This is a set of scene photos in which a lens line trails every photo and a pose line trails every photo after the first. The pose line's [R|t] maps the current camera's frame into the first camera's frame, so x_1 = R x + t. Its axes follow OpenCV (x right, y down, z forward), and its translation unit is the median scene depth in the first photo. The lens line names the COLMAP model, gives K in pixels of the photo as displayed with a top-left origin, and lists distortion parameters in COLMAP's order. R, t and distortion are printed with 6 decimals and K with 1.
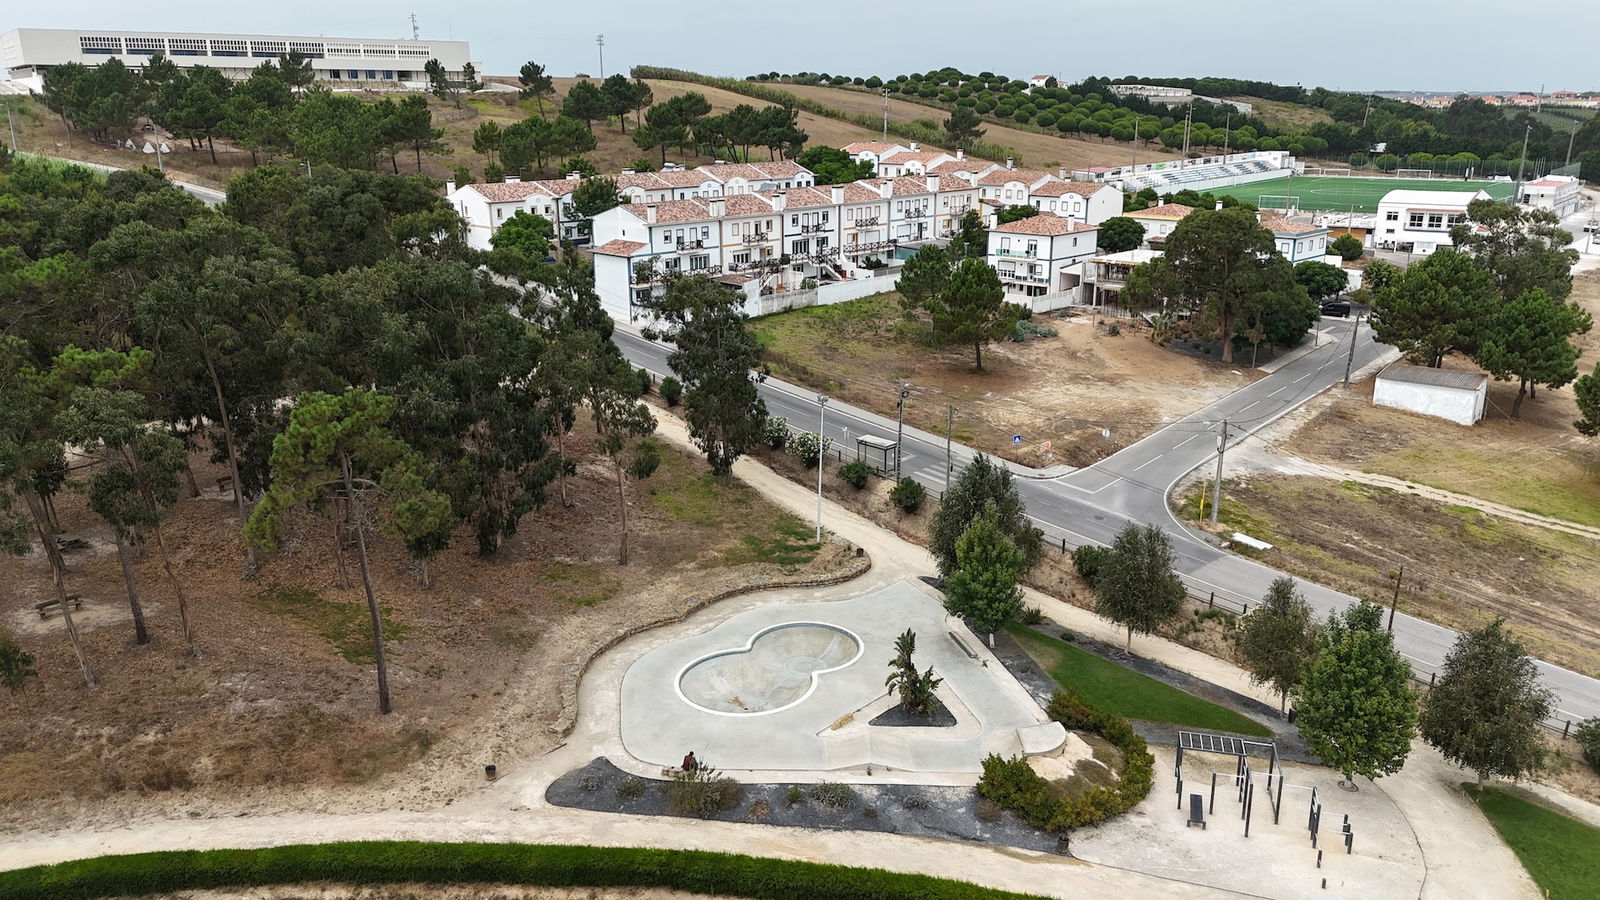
lens RADIAL K [[1175.4, 0, 804.4], [0, 1175.4, 449.5], [0, 0, 1]] dist [0.073986, -0.070278]
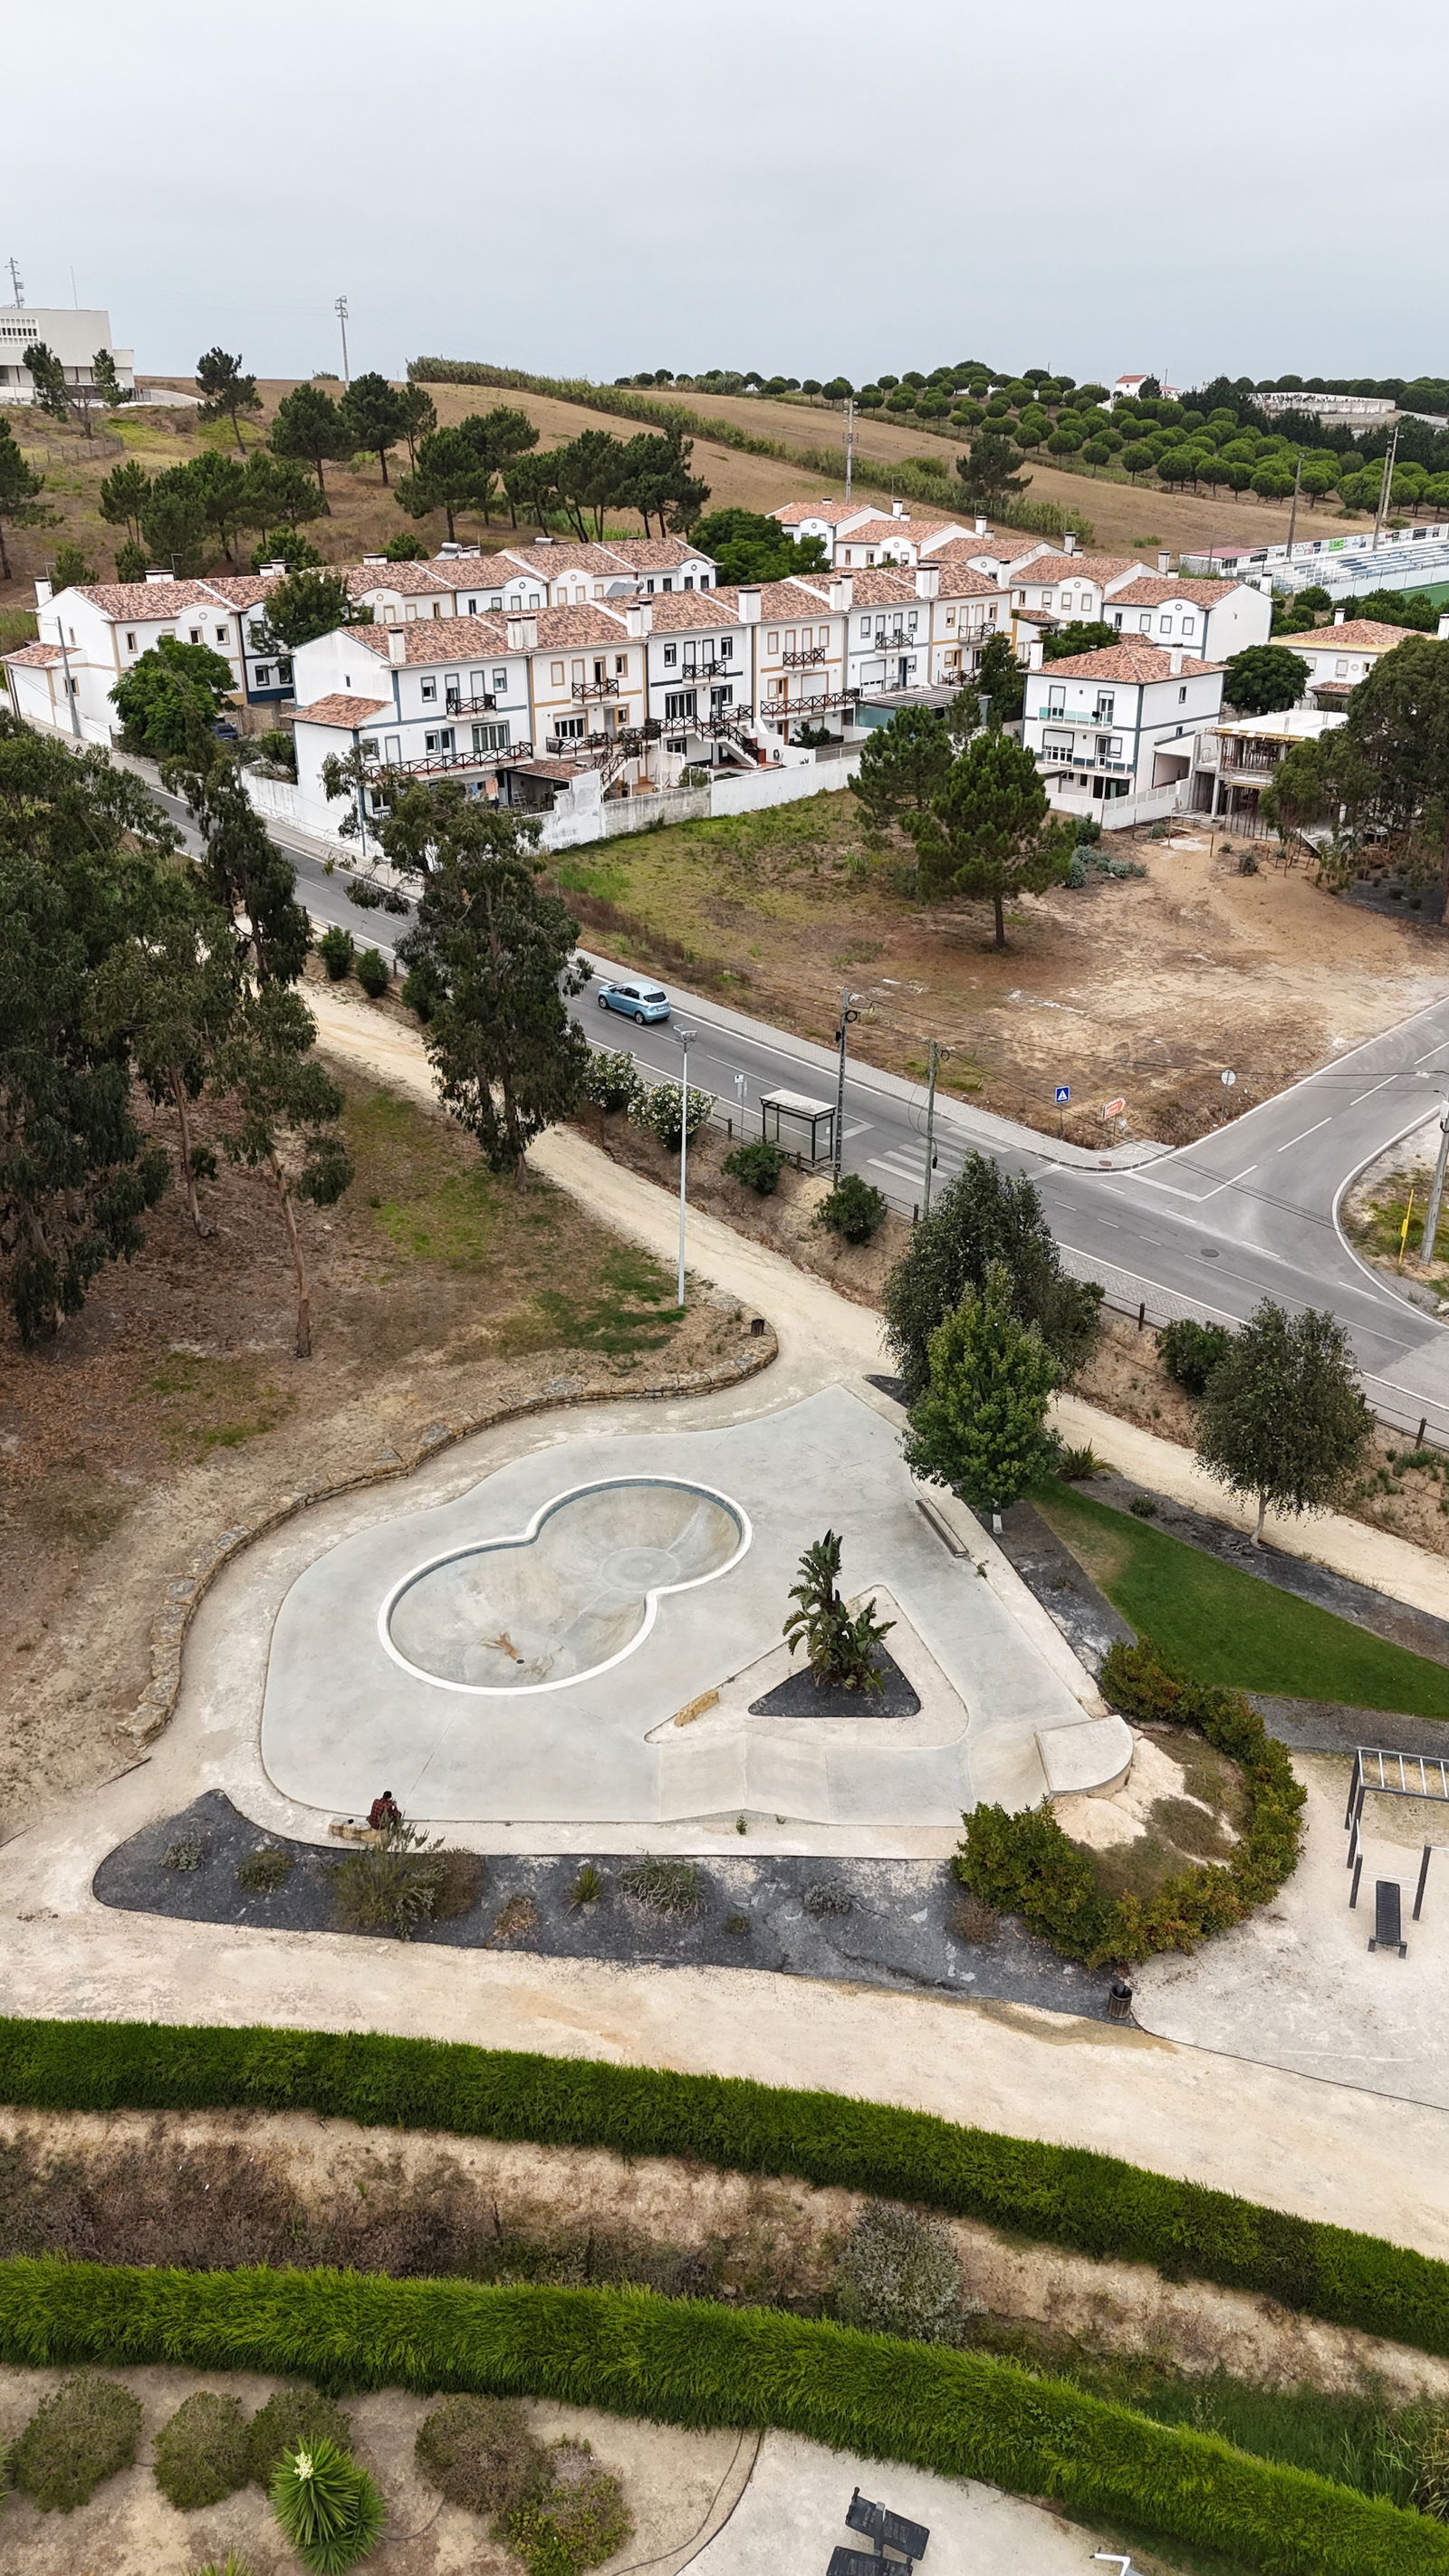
lens RADIAL K [[1892.2, 0, 726.7], [0, 1892.2, 1291.3], [0, 0, 1]] dist [0.073986, -0.070278]
pose [[0.999999, -0.000422, -0.001359, 0.037175], [0.000606, 0.990375, 0.138409, -0.049758], [0.001288, -0.138409, 0.990374, 0.169169]]
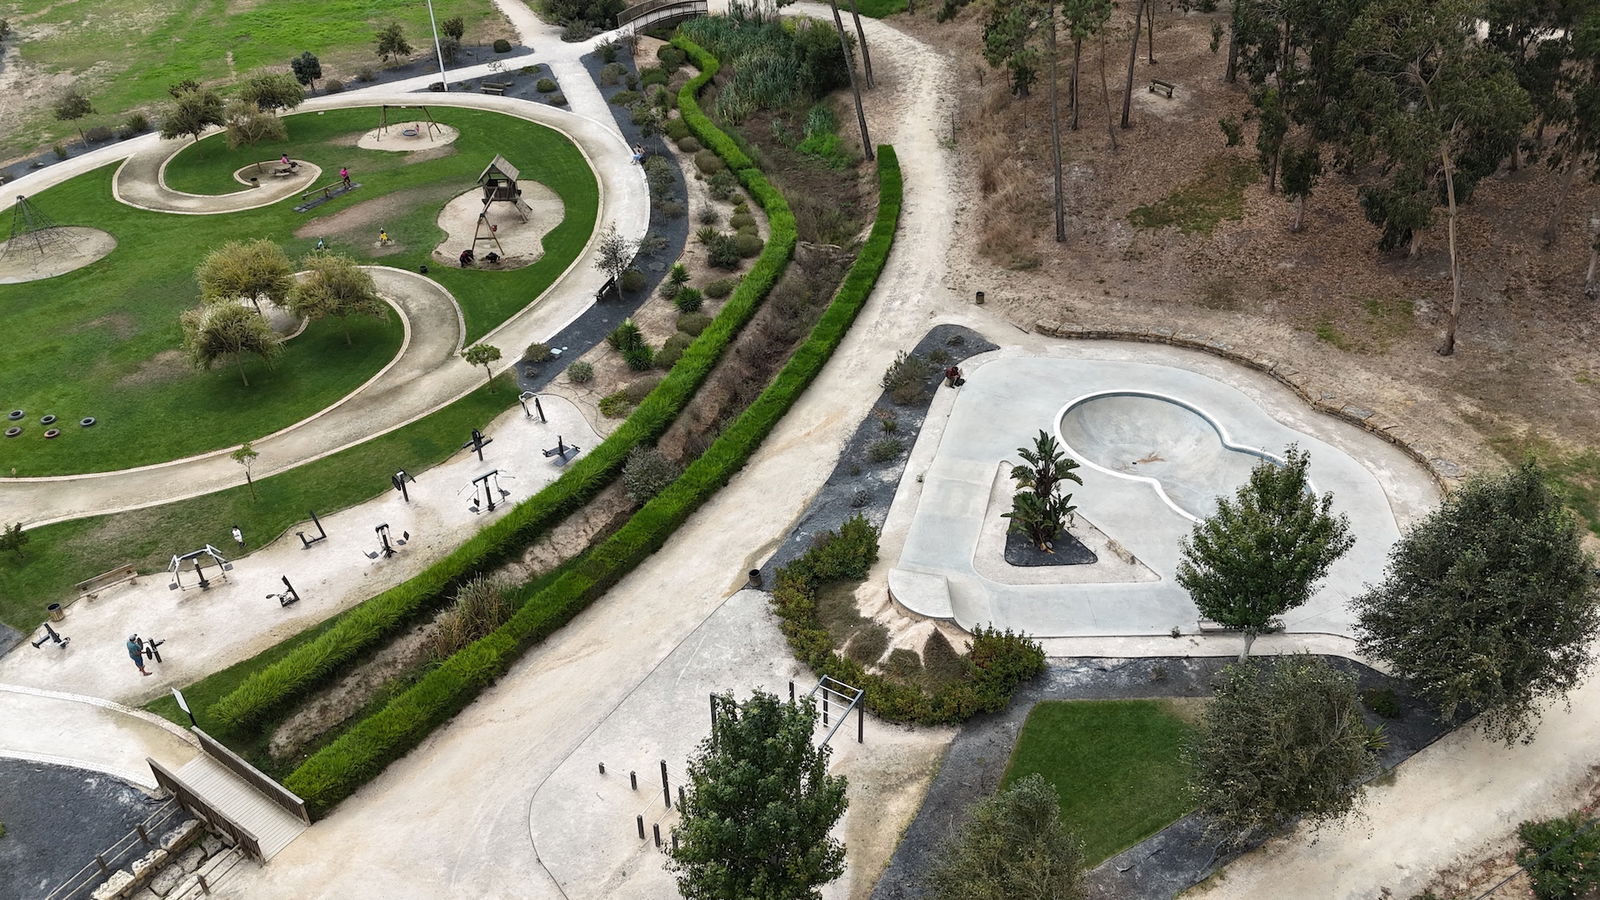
lens RADIAL K [[1175.4, 0, 796.1], [0, 1175.4, 457.5], [0, 0, 1]] dist [0.073986, -0.070278]
pose [[-0.285841, 0.547933, -0.786170, 0.605001], [-0.258191, 0.746025, 0.613828, -0.215684], [0.922839, 0.378439, -0.071773, 0.724975]]
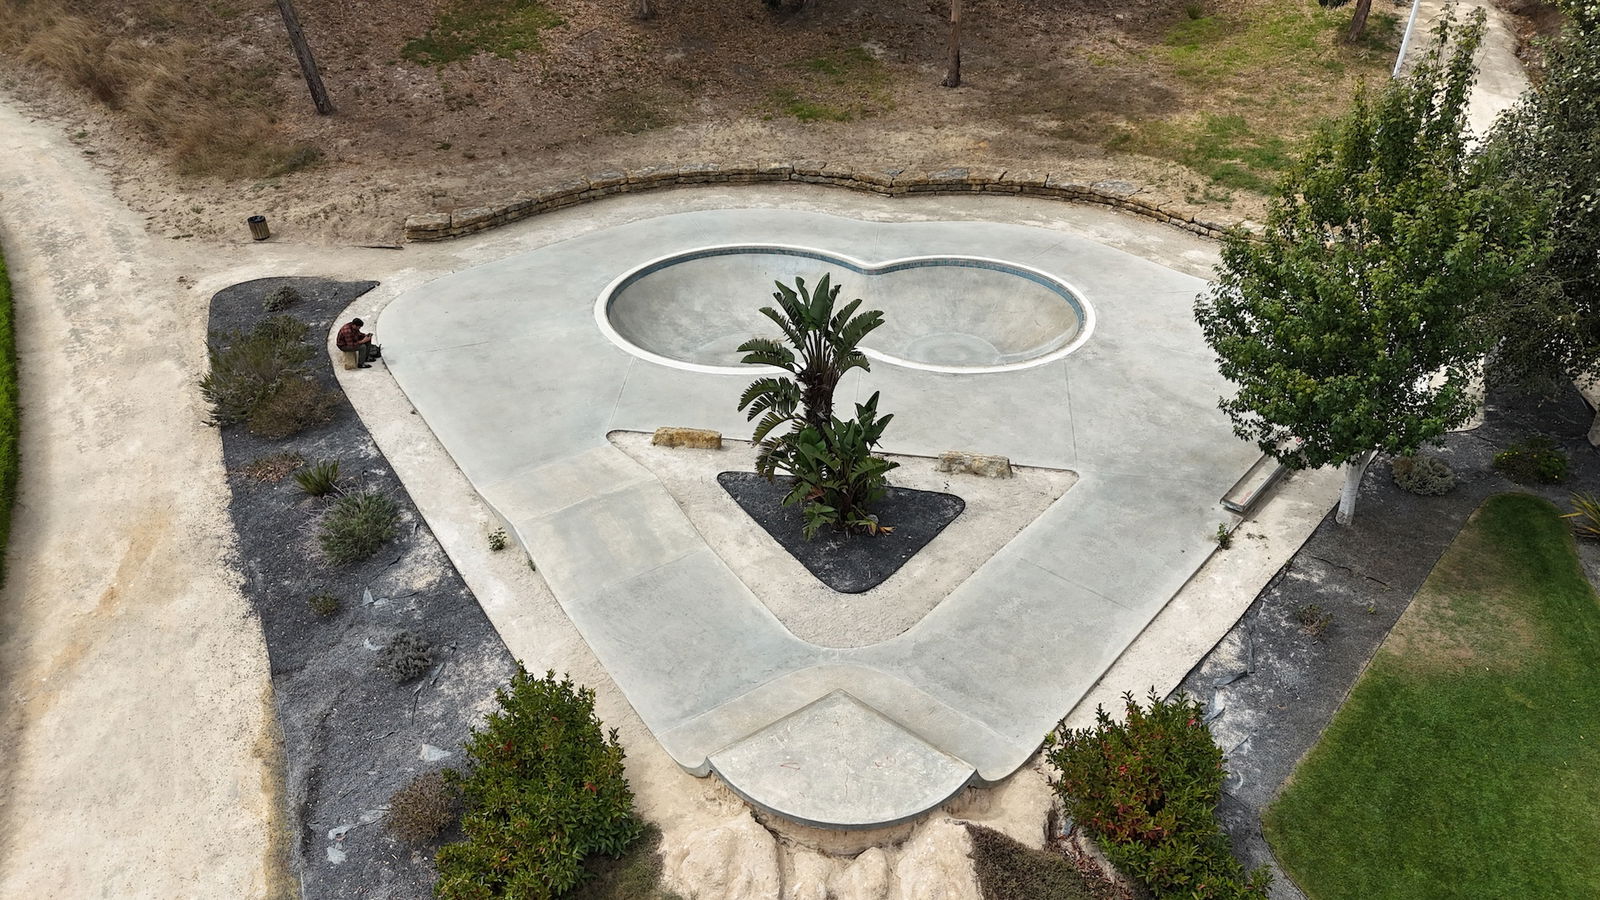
lens RADIAL K [[1175.4, 0, 799.7], [0, 1175.4, 457.8], [0, 0, 1]] dist [0.073986, -0.070278]
pose [[0.542545, 0.449096, -0.709900, 0.275242], [-0.233535, 0.892416, 0.386077, 0.057930], [0.806911, -0.043678, 0.589055, 0.638966]]
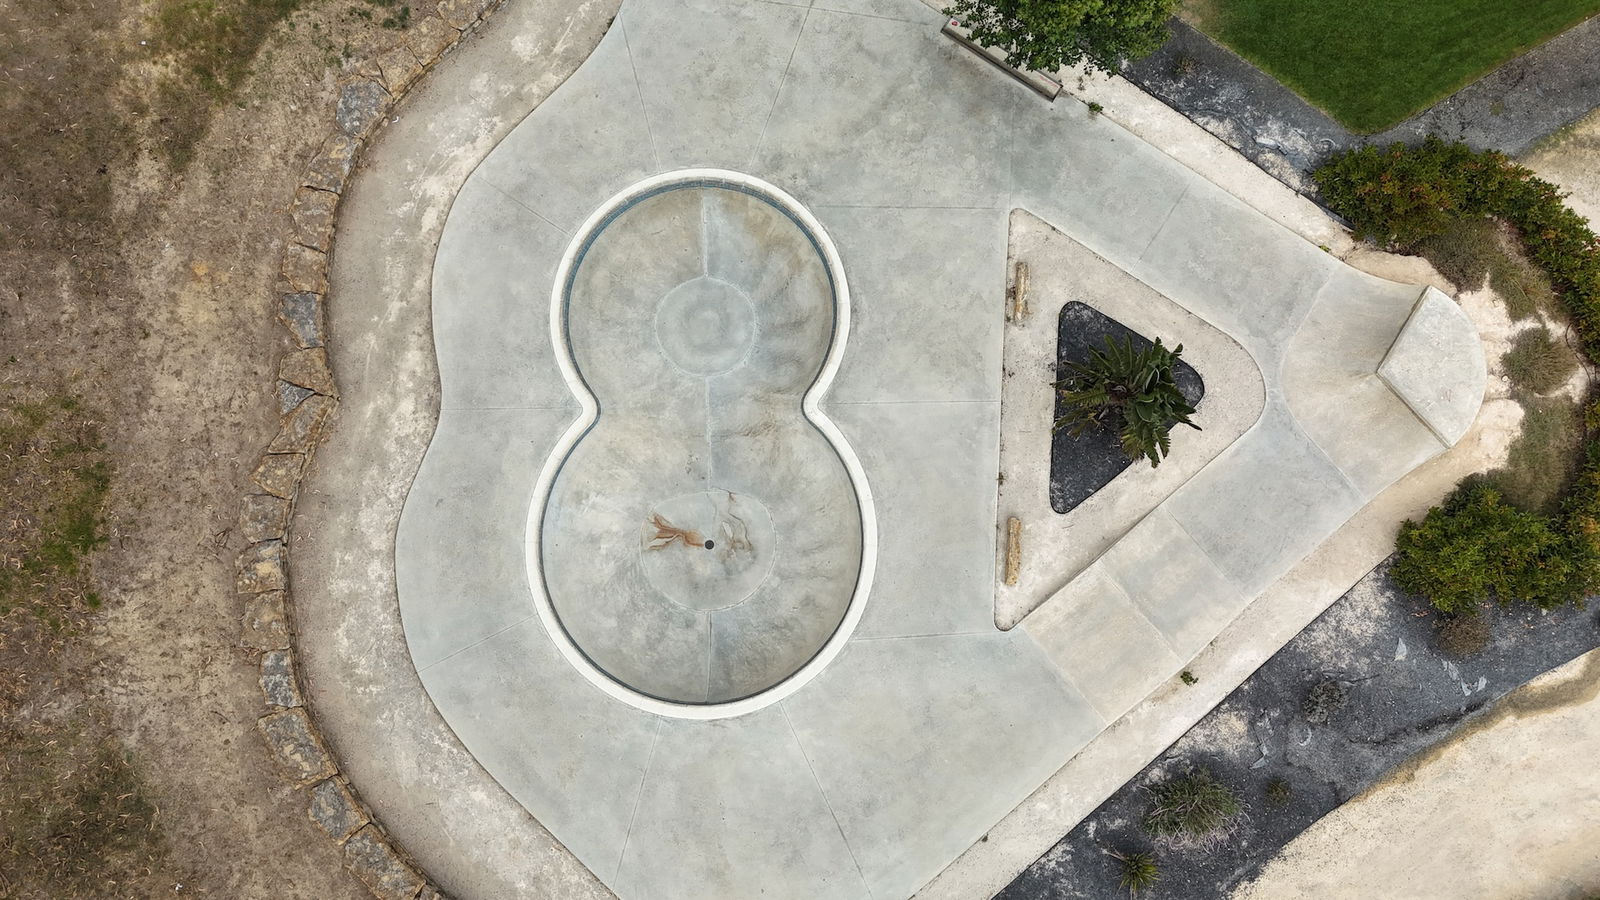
lens RADIAL K [[1175.4, 0, 804.6], [0, 1175.4, 456.2], [0, 0, 1]] dist [0.073986, -0.070278]
pose [[0.771256, -0.630906, 0.084392, -0.033178], [0.187926, 0.352367, 0.916799, -0.155305], [-0.608151, -0.691228, 0.390329, 0.725604]]
